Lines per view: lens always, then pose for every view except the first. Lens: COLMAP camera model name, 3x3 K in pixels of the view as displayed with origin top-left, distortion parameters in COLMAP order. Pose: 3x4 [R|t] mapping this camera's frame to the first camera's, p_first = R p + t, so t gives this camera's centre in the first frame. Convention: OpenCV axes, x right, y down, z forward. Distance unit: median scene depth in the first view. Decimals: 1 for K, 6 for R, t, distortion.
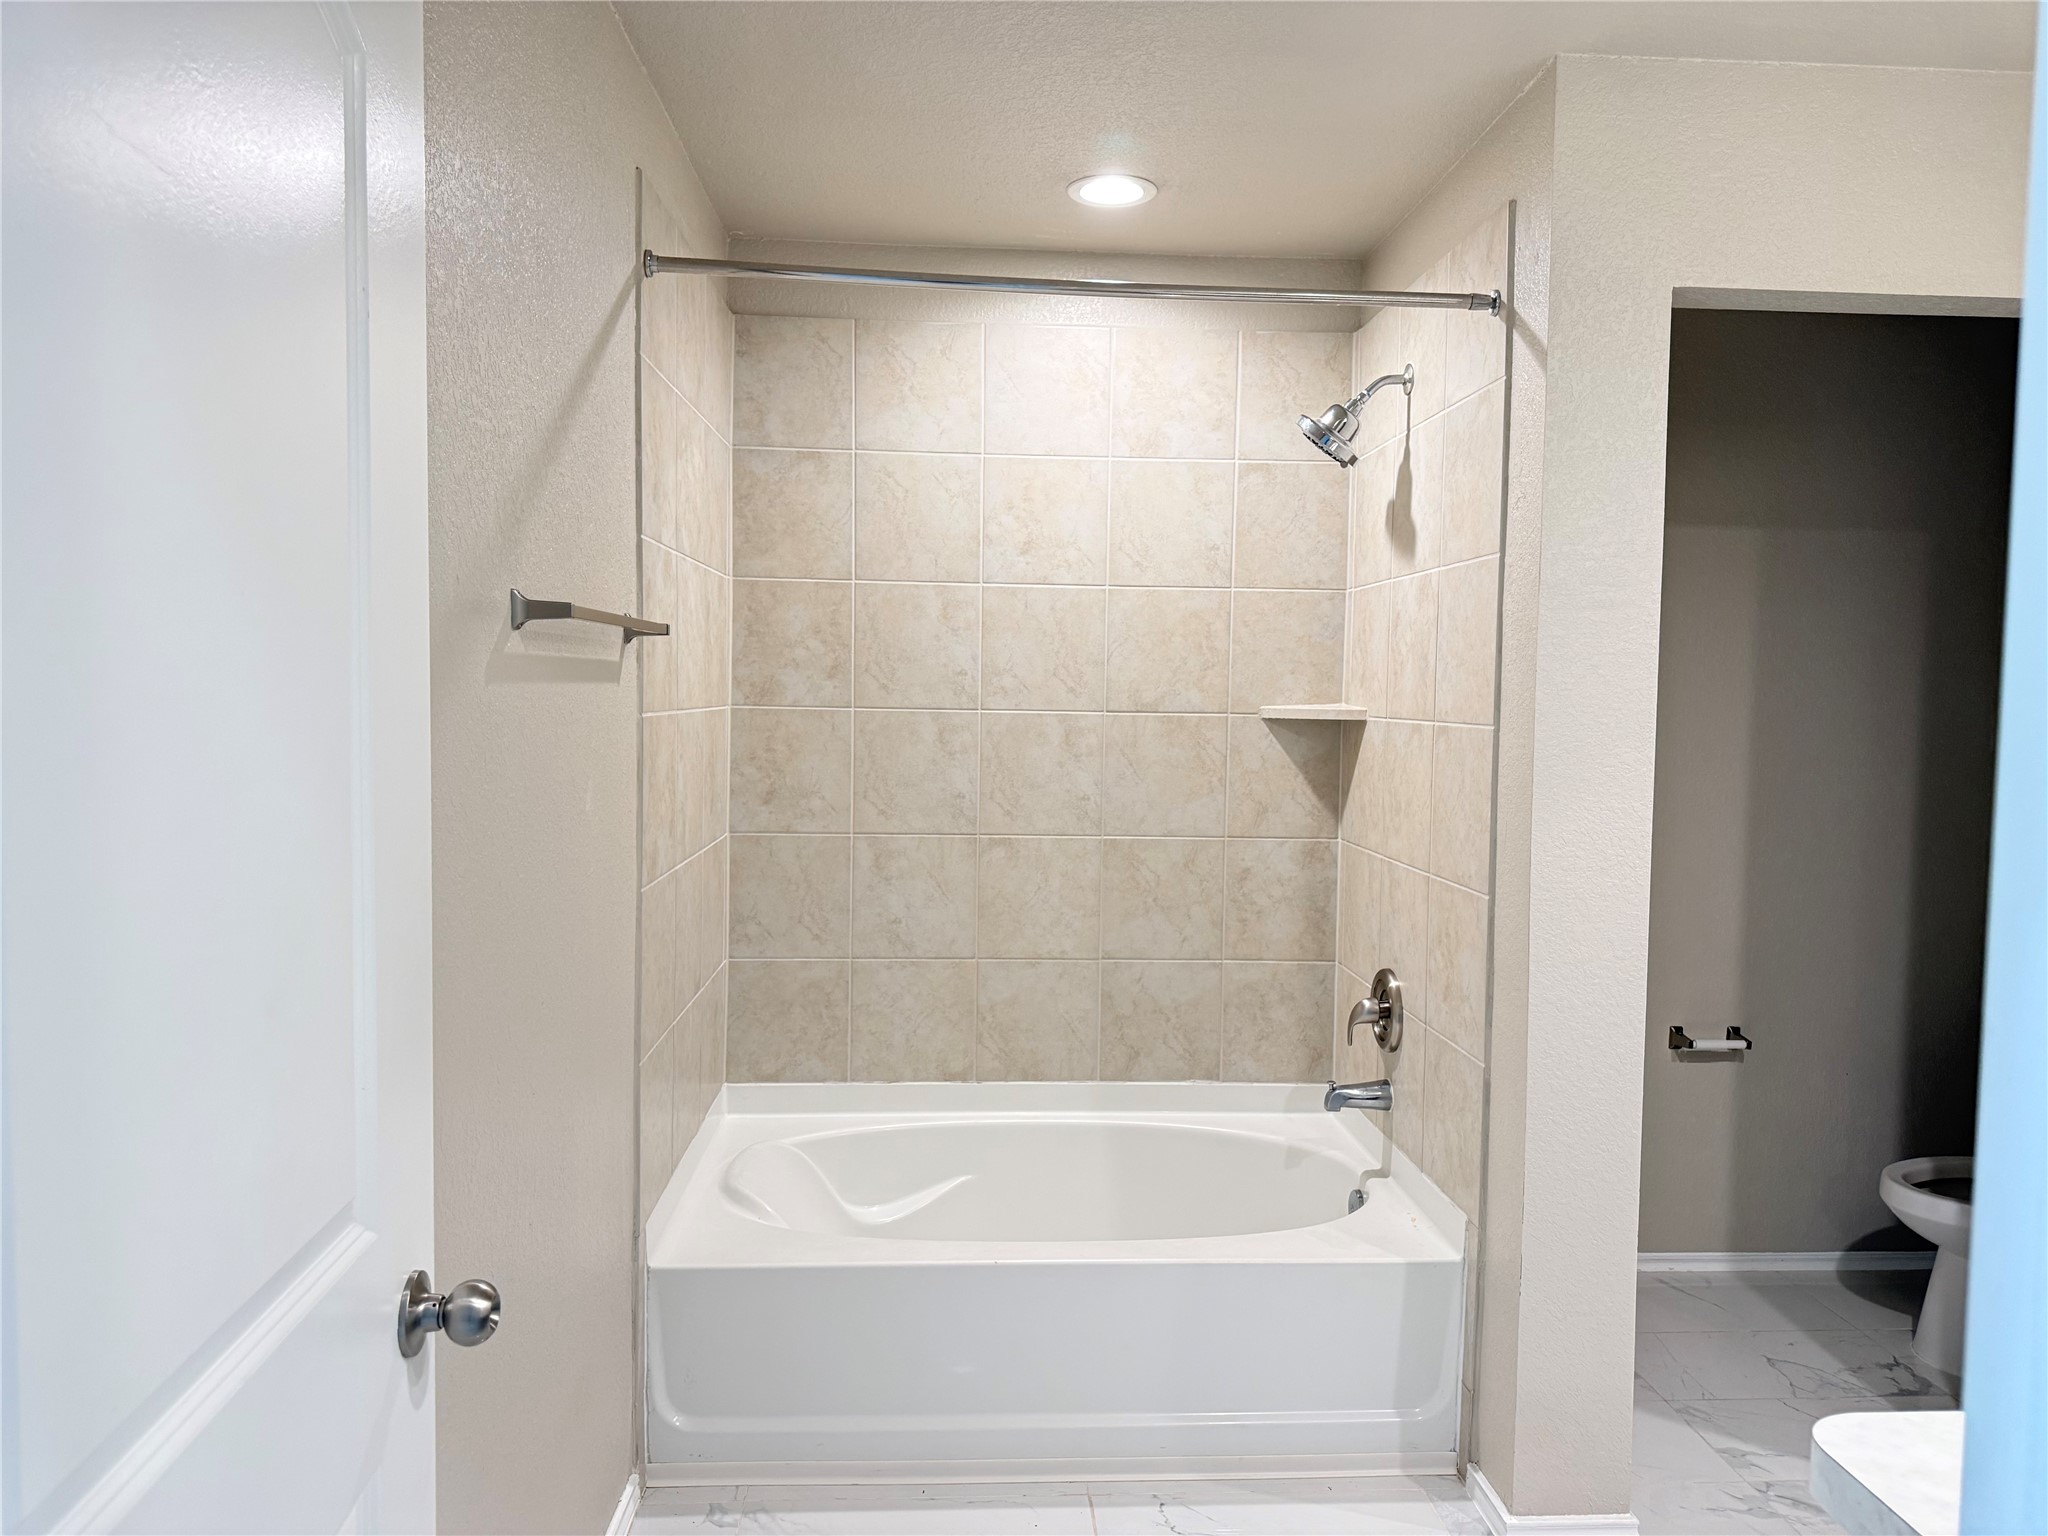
lens RADIAL K [[1452.5, 0, 1030.6], [0, 1452.5, 780.5], [0, 0, 1]] dist [0.059049, -0.069973]
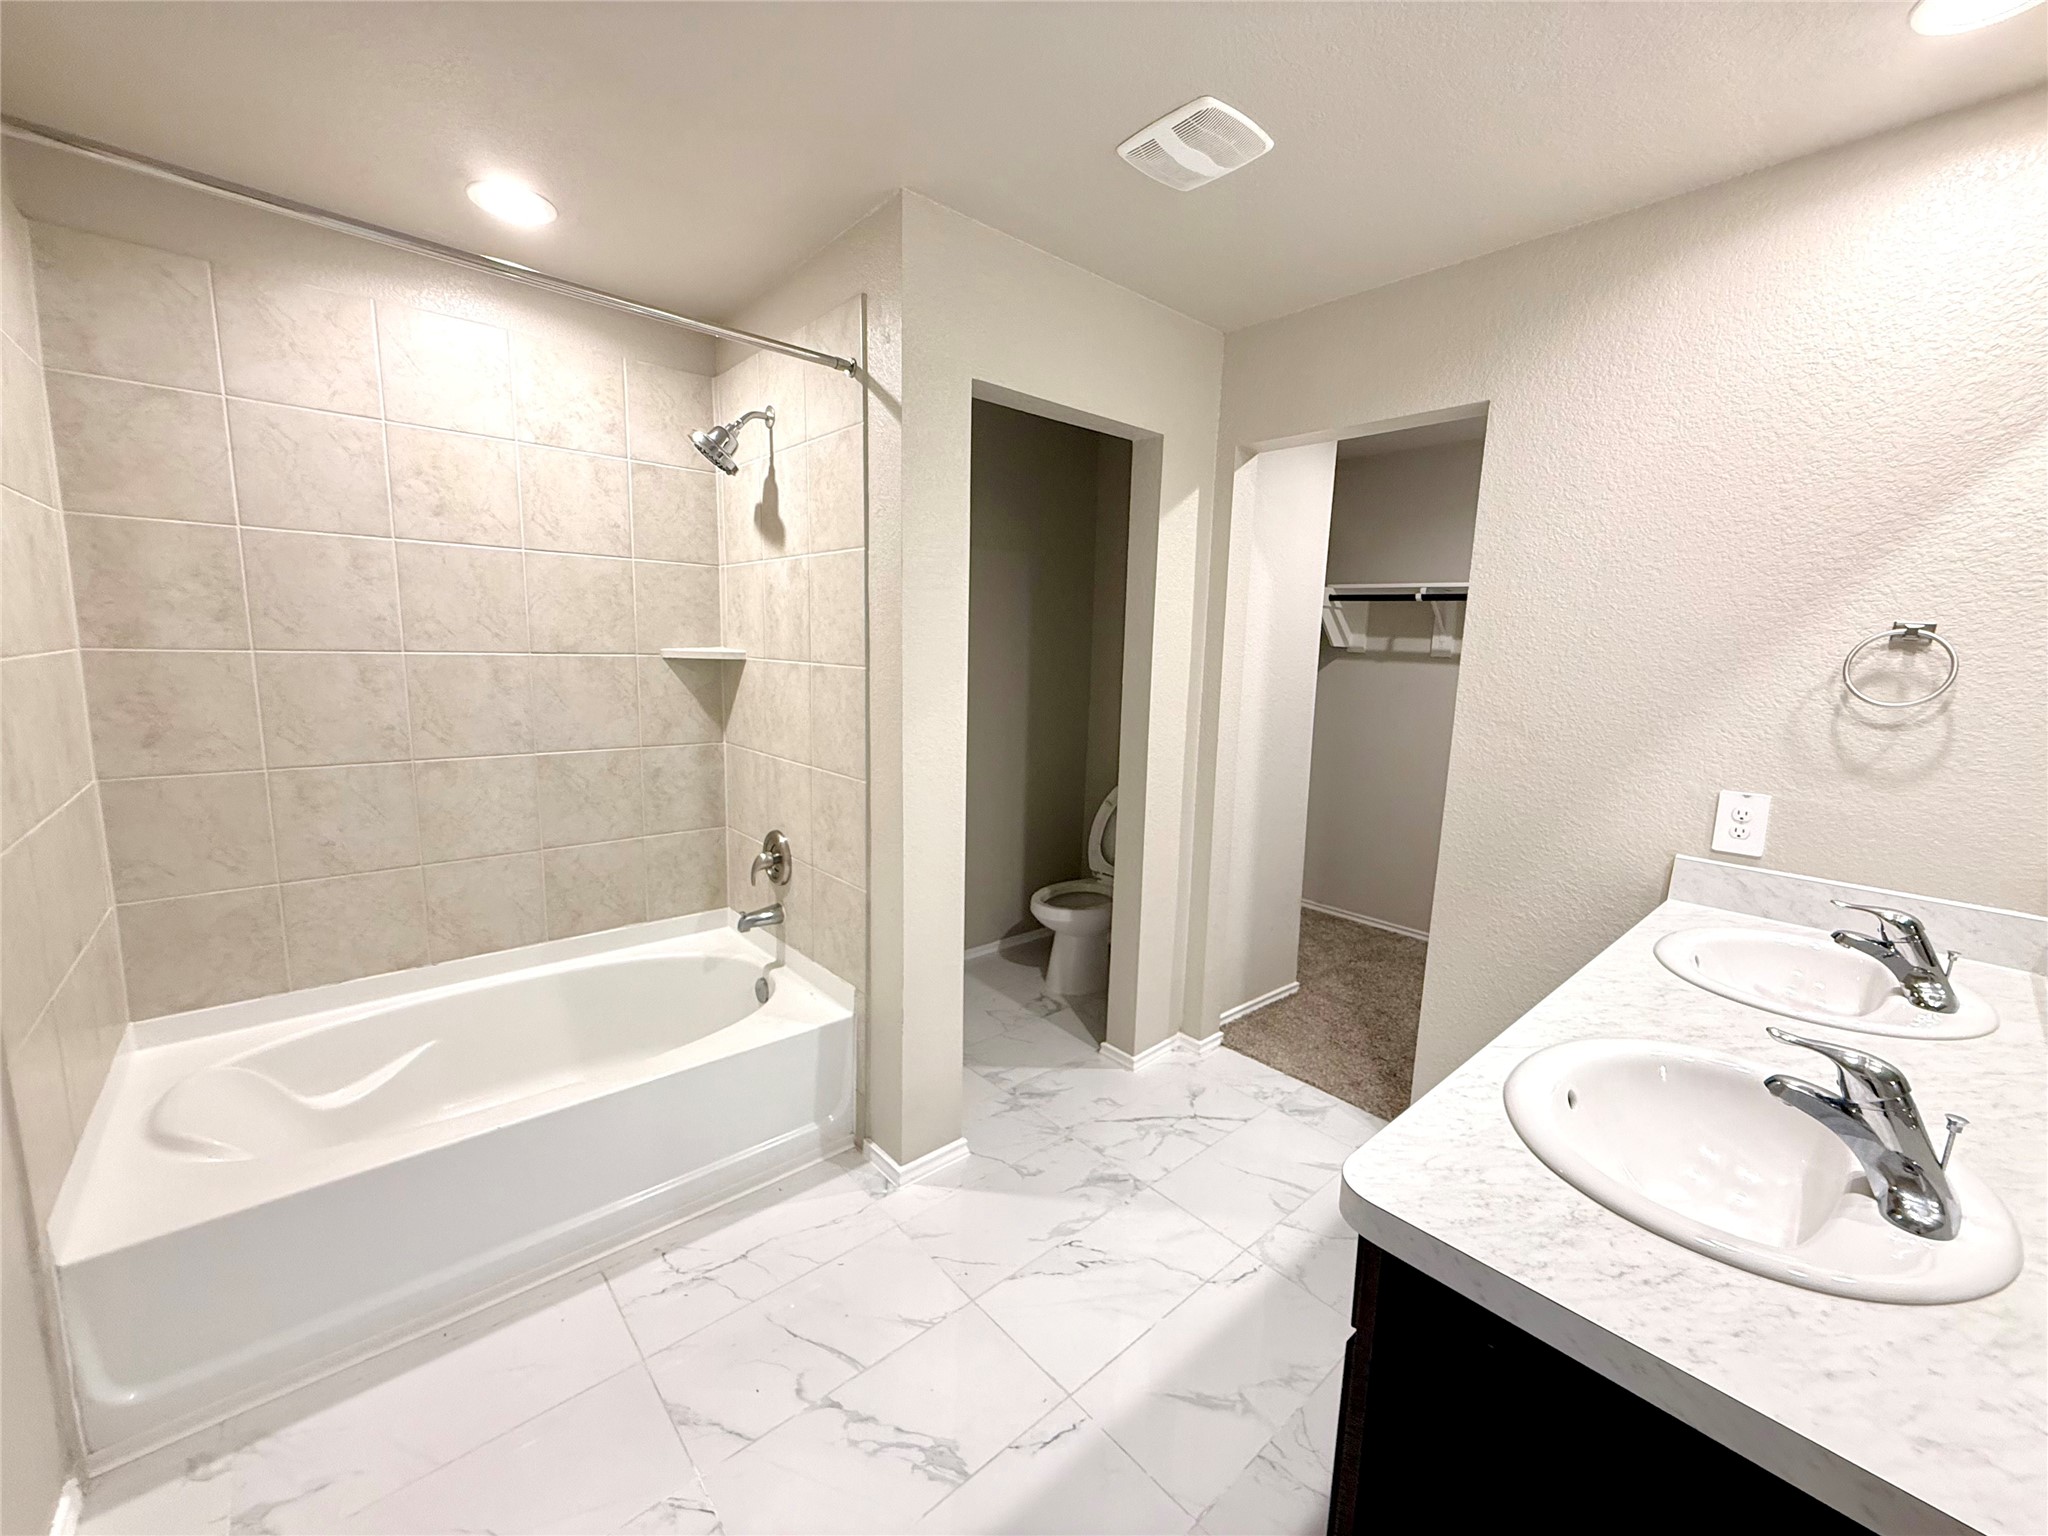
lens RADIAL K [[815.8, 0, 1023.8], [0, 815.8, 766.7], [0, 0, 1]] dist [-0.003209, 0.000627]
pose [[0.784836, -0.086668, 0.613613, -0.057728], [0.023682, 0.993643, 0.110054, -0.019324], [-0.619251, -0.071842, 0.781900, 0.203998]]
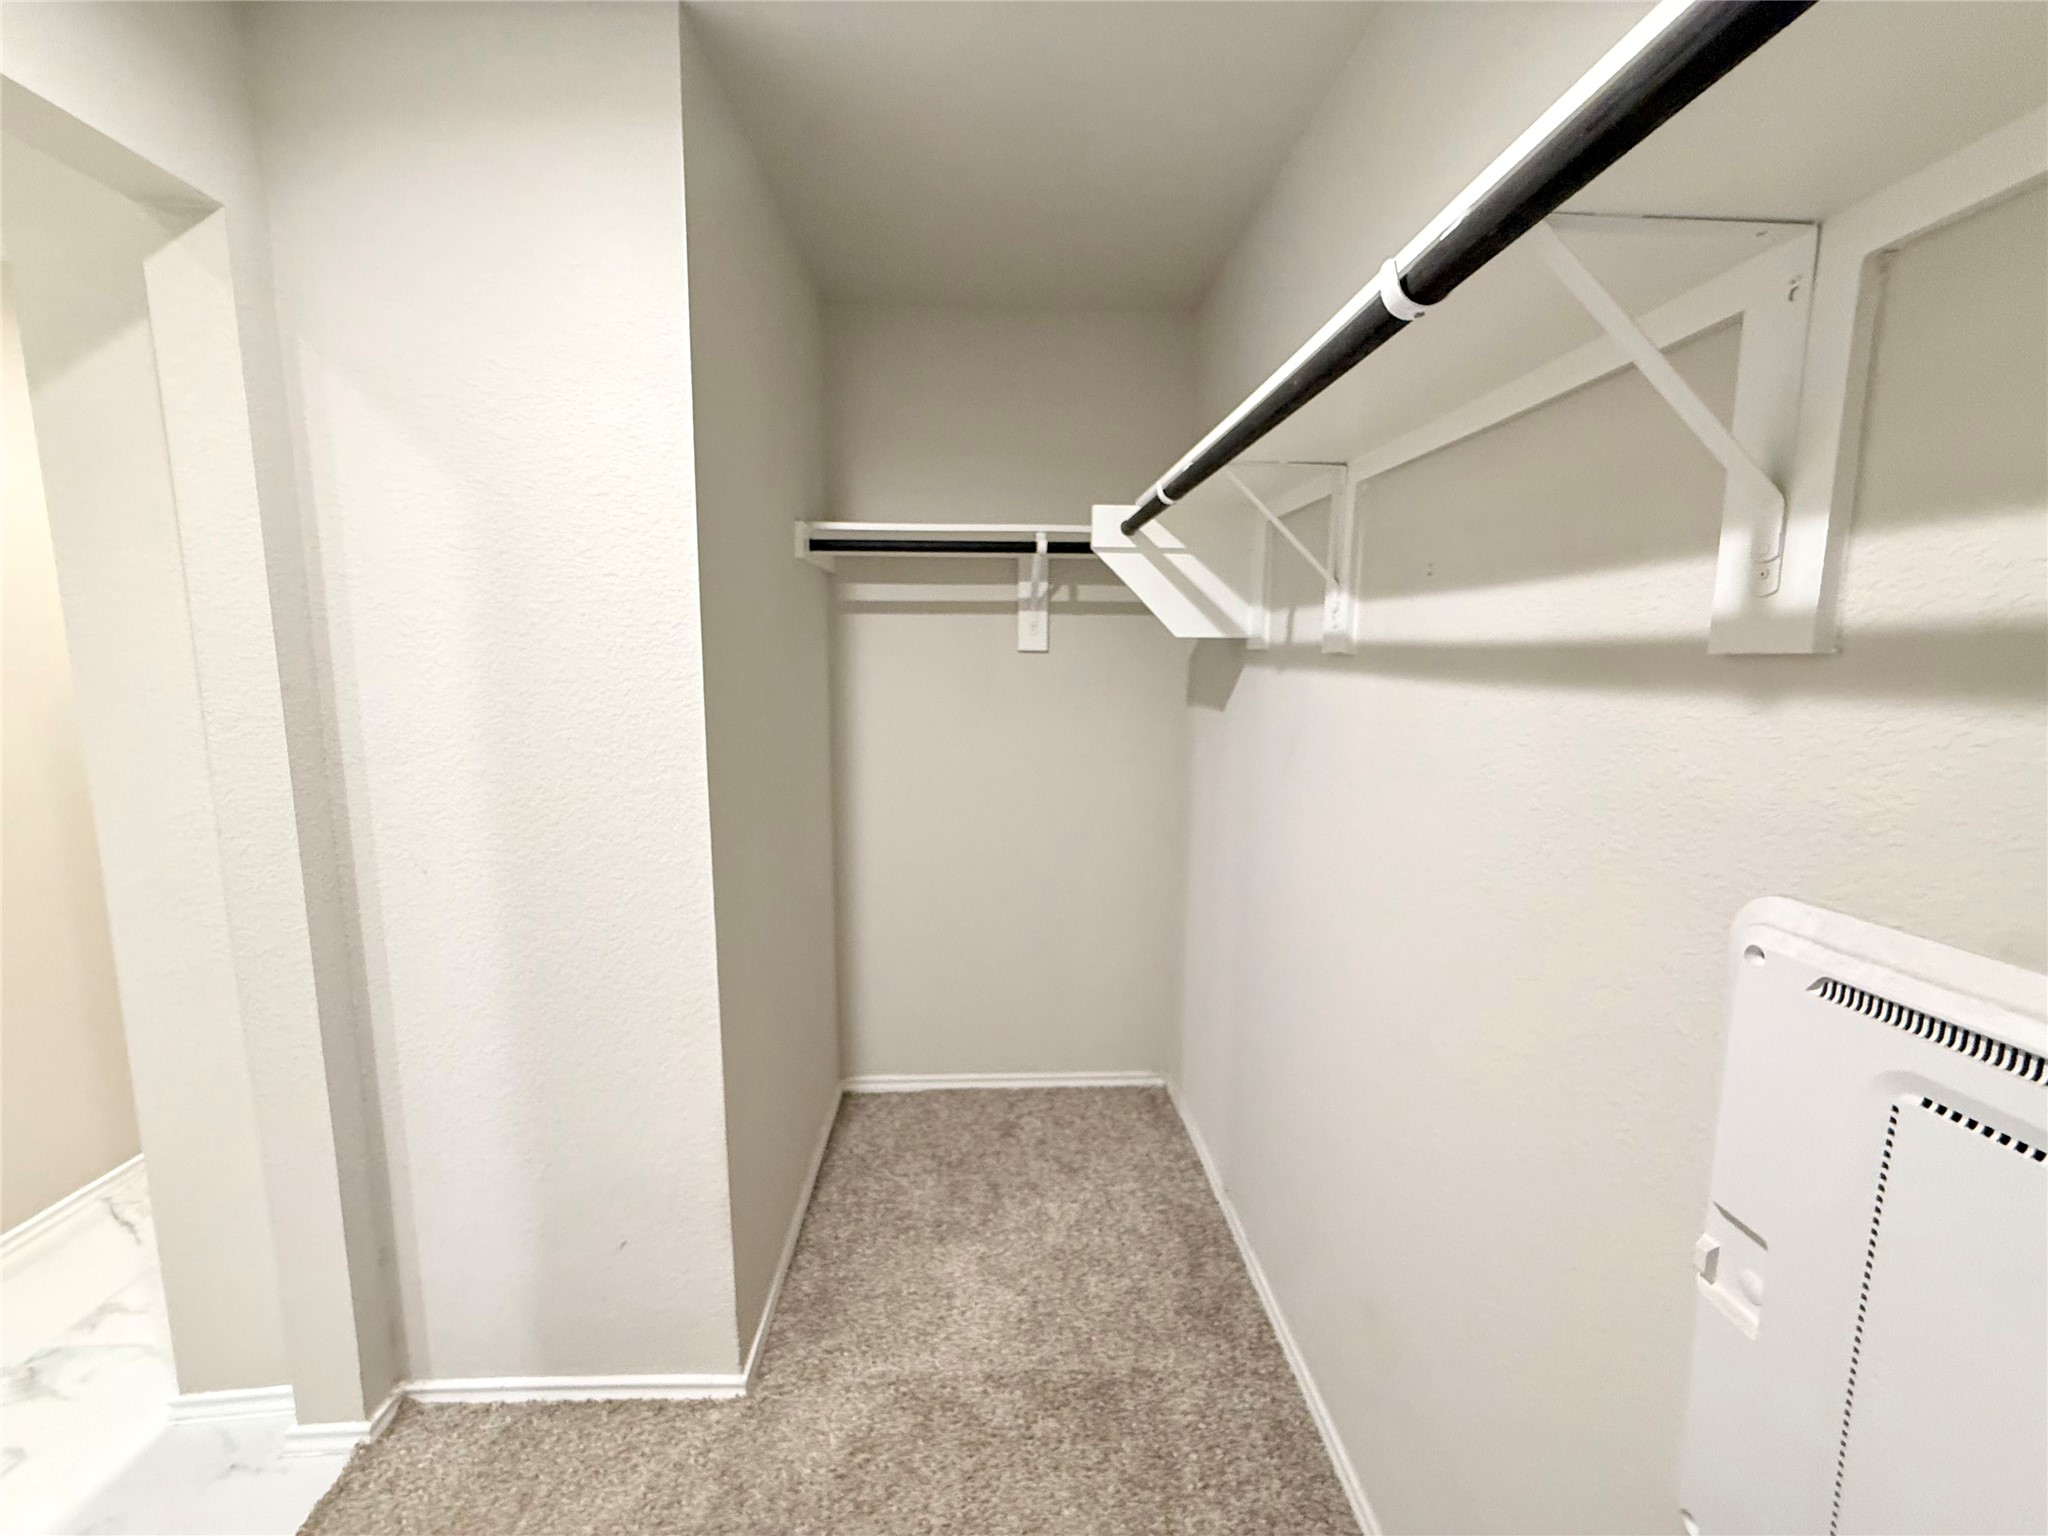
lens RADIAL K [[815.8, 0, 1032.1], [0, 815.8, 773.7], [0, 0, 1]] dist [-0.003209, 0.000627]
pose [[0.999948, -0.009898, -0.002542, 1.071222], [0.010052, 0.997511, 0.069784, -0.000713], [0.001845, -0.069806, 0.997559, 0.346871]]
